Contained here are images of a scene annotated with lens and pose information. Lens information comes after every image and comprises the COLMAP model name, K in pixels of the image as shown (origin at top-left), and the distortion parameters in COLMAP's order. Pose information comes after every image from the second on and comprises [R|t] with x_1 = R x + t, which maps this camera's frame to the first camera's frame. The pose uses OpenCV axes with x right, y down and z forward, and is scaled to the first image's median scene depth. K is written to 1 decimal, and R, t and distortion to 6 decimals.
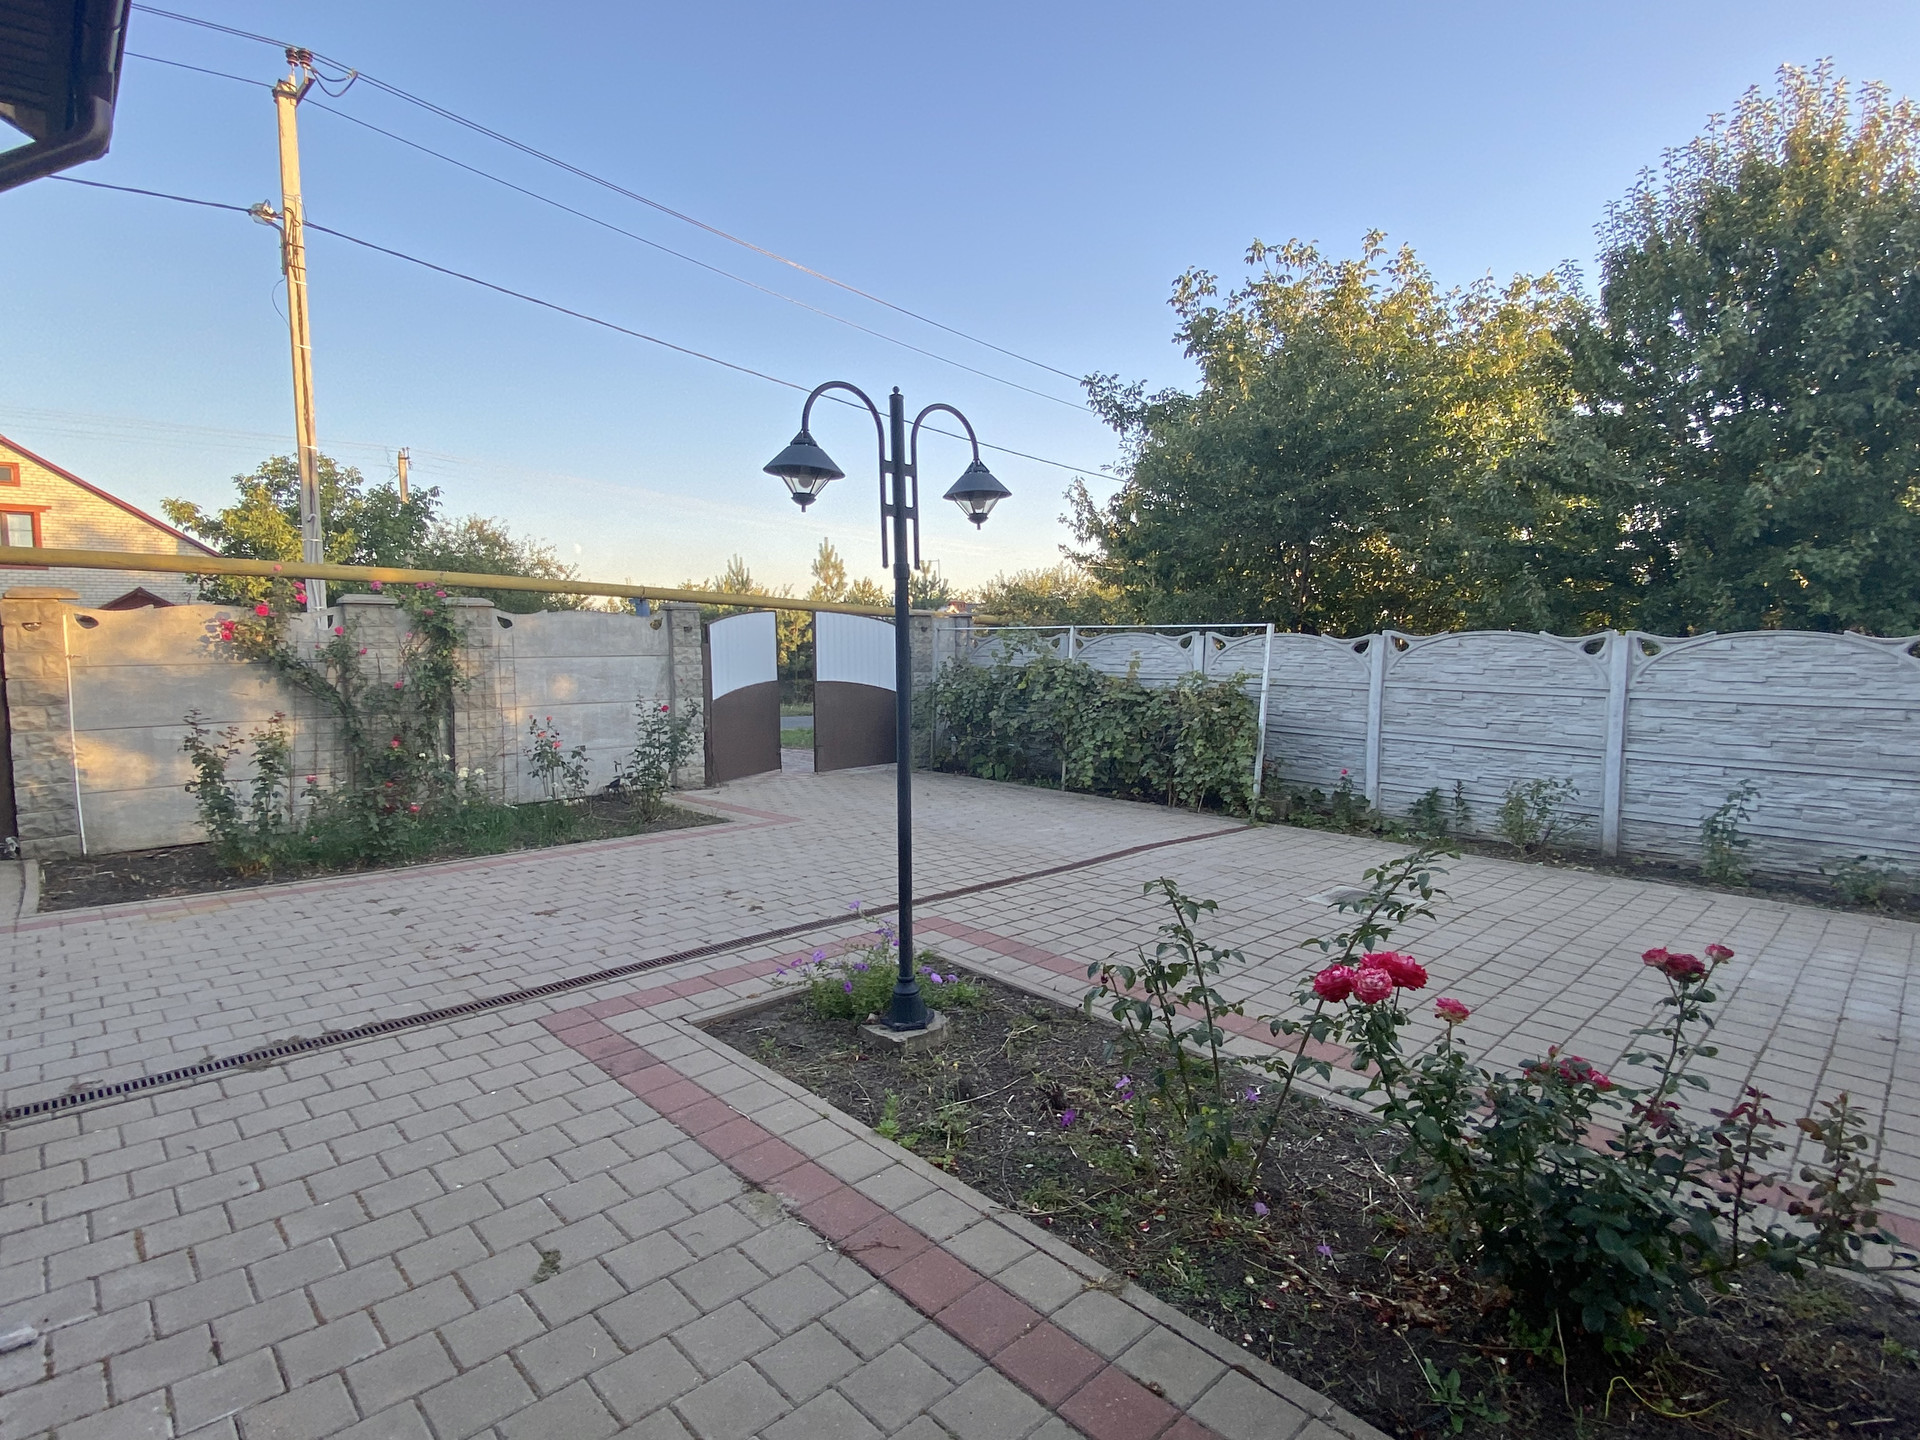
lens RADIAL K [[950.5, 0, 978.9], [0, 950.5, 711.3], [0, 0, 1]] dist [0.001135, -0.007310]
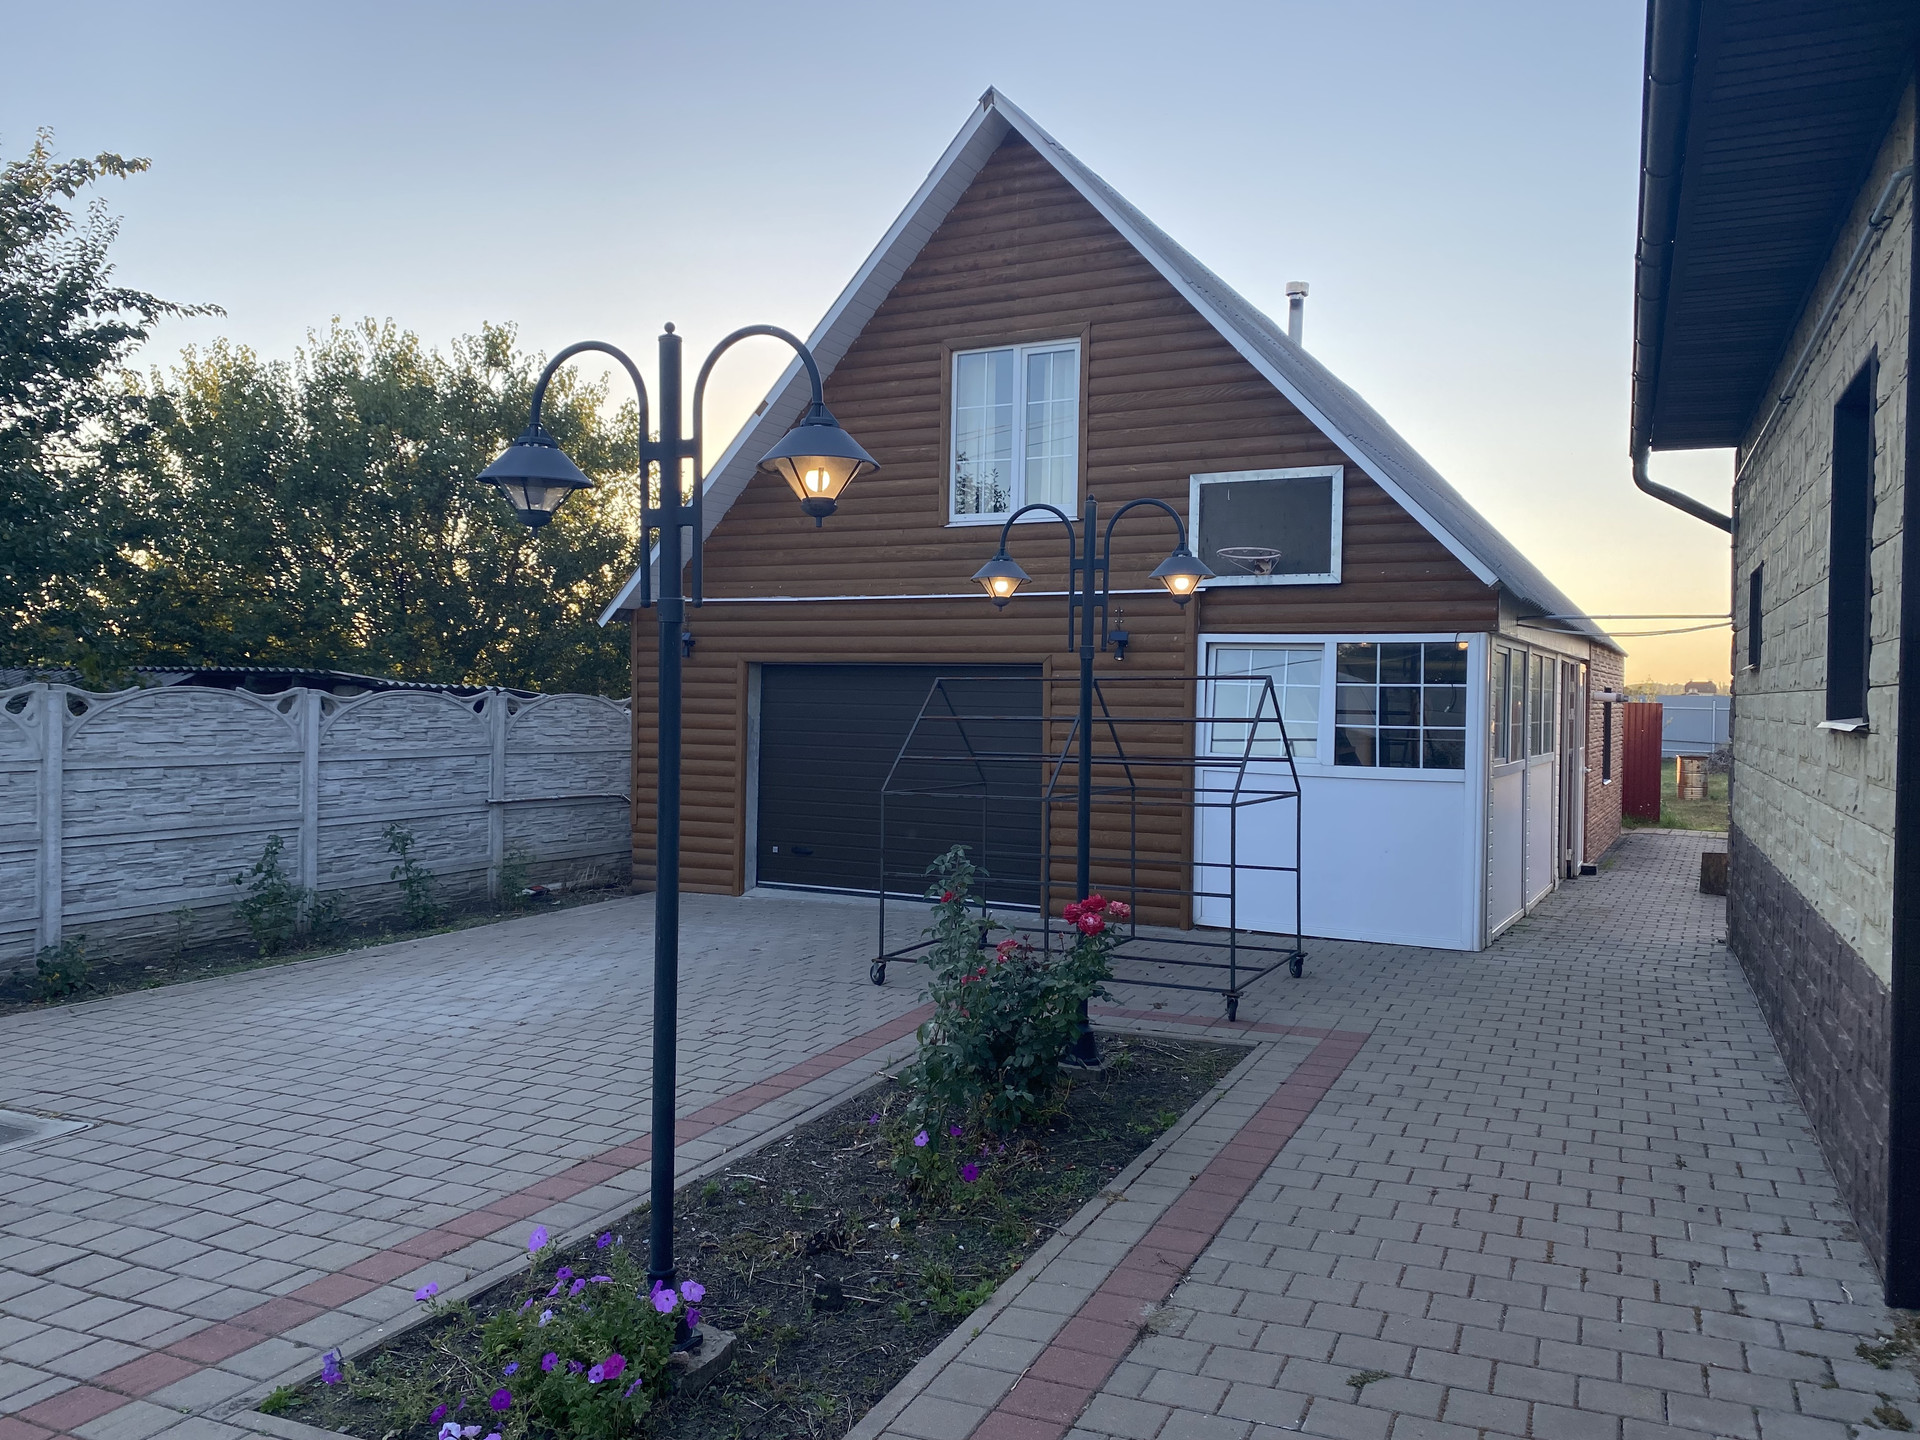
lens RADIAL K [[1465.1, 0, 967.7], [0, 1465.1, 729.9], [0, 0, 1]] dist [0.006909, -0.001556]
pose [[-0.362754, -0.028909, 0.931436, -0.888081], [0.061457, 0.996601, 0.054866, -0.089062], [-0.929856, 0.077147, -0.359745, 0.992275]]
